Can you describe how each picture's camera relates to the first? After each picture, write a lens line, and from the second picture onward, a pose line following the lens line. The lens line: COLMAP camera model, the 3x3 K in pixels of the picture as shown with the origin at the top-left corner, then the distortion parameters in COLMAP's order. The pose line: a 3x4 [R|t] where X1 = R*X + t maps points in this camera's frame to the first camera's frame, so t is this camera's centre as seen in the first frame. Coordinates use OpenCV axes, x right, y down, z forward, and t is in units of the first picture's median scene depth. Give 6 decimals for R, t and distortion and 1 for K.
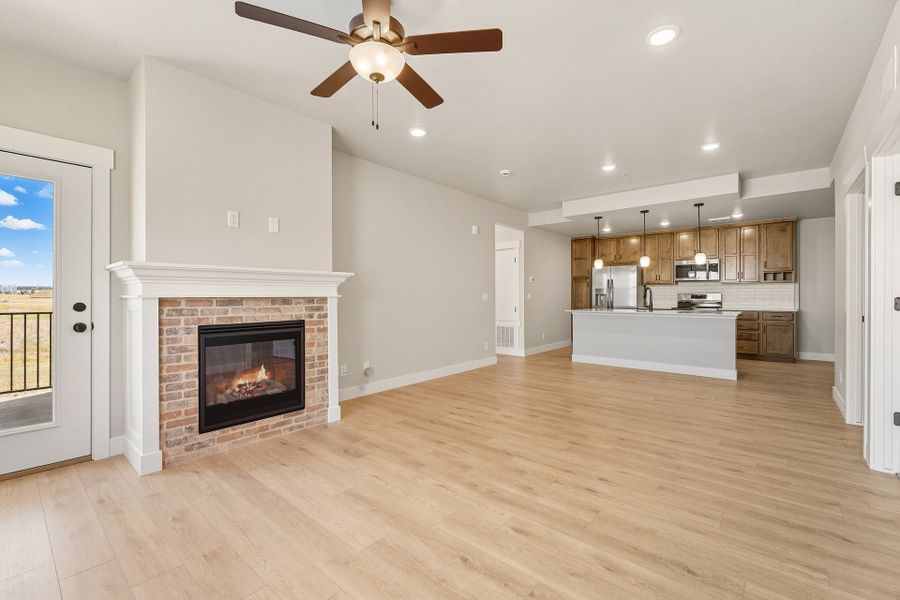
lens RADIAL K [[390.5, 0, 447.9], [0, 390.5, 294.1], [0, 0, 1]] dist [0.000493, 0.000244]
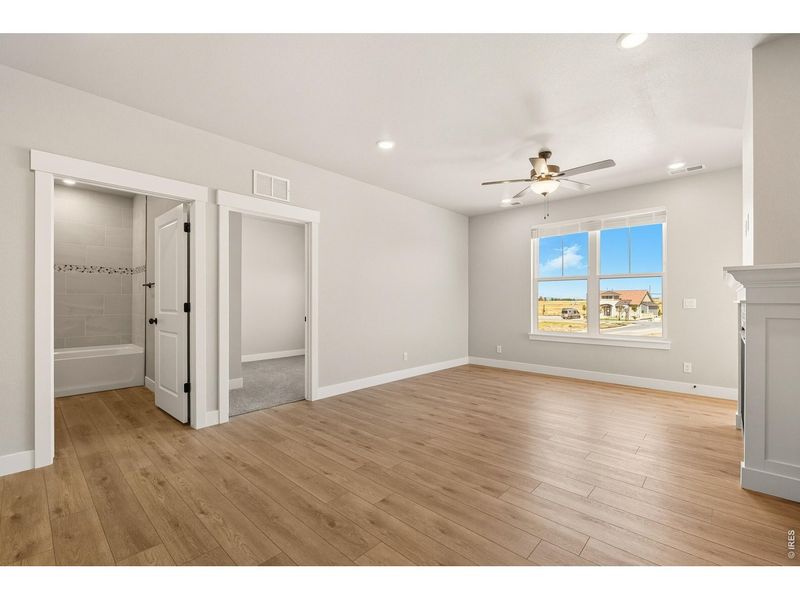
lens RADIAL K [[350.9, 0, 400.9], [0, 350.9, 301.8], [0, 0, 1]] dist [-0.002034, -0.000303]
pose [[-0.999271, -0.001637, 0.038135, 0.226232], [-0.001661, 0.999998, -0.000587, 0.003321], [-0.038134, -0.000650, -0.999272, 1.291854]]
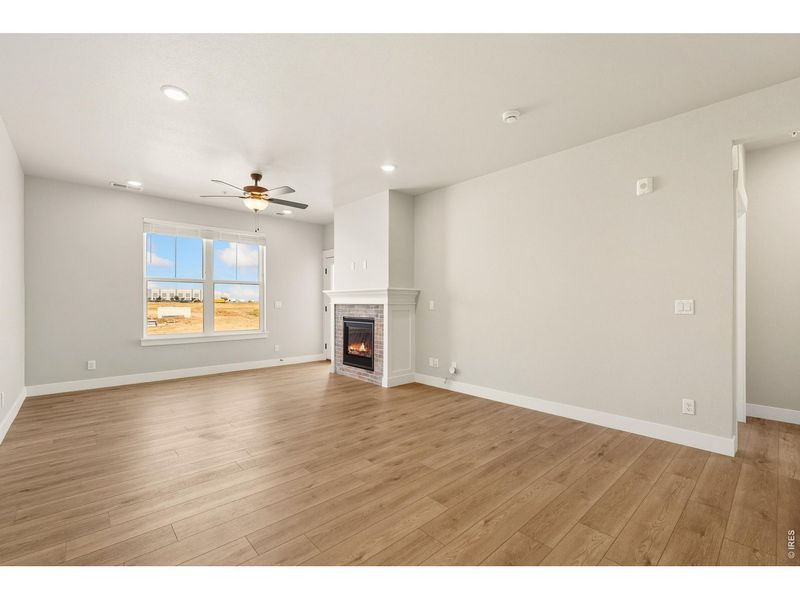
lens RADIAL K [[350.9, 0, 400.9], [0, 350.9, 301.8], [0, 0, 1]] dist [-0.002034, -0.000303]
pose [[-0.123980, -0.003911, -0.992277, 0.820167], [0.001566, 0.999990, -0.004137, 0.002449], [0.992284, -0.002066, -0.123972, 0.967142]]
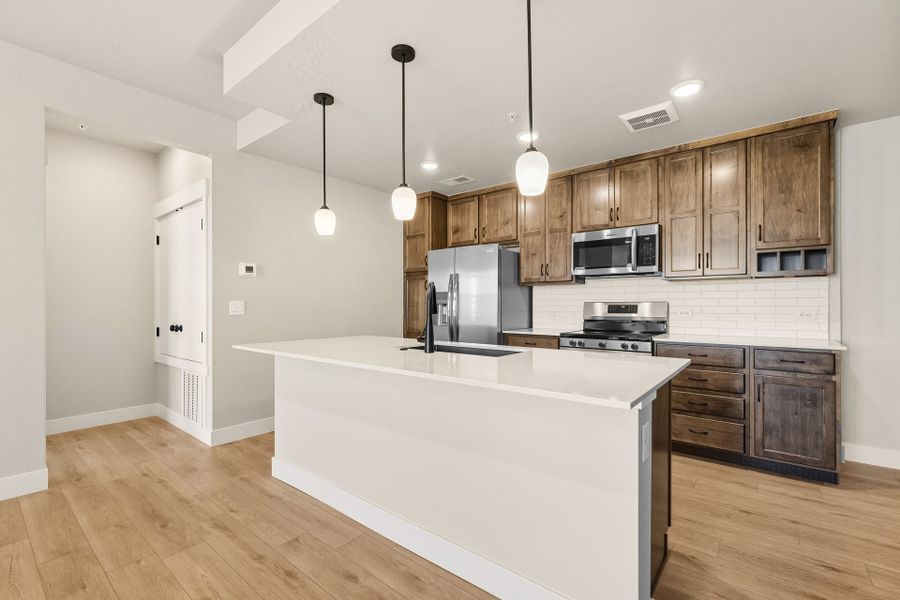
lens RADIAL K [[396.1, 0, 450.0], [0, 396.1, 300.0], [0, 0, 1]] dist [-0.001010, -0.000186]
pose [[0.999791, 0.004015, 0.020034, 0.713683], [-0.003812, 0.999941, -0.010153, 0.001886], [-0.020074, 0.010075, 0.999748, 0.883141]]
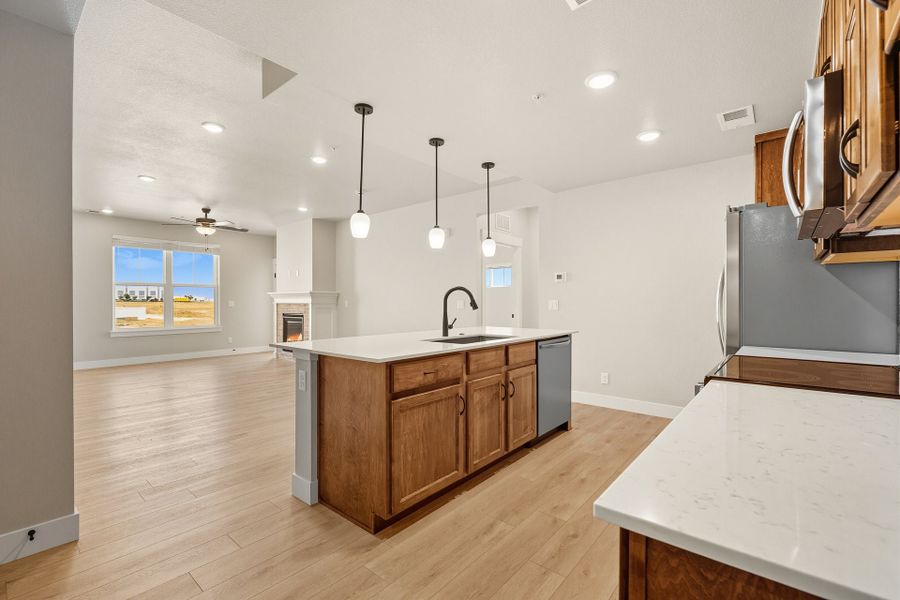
lens RADIAL K [[396.1, 0, 450.0], [0, 396.1, 300.0], [0, 0, 1]] dist [-0.001010, -0.000186]
pose [[-0.007578, -0.004518, -0.999961, 1.385588], [0.003965, 0.999982, -0.004548, 0.001287], [0.999963, -0.003999, -0.007560, 1.374772]]
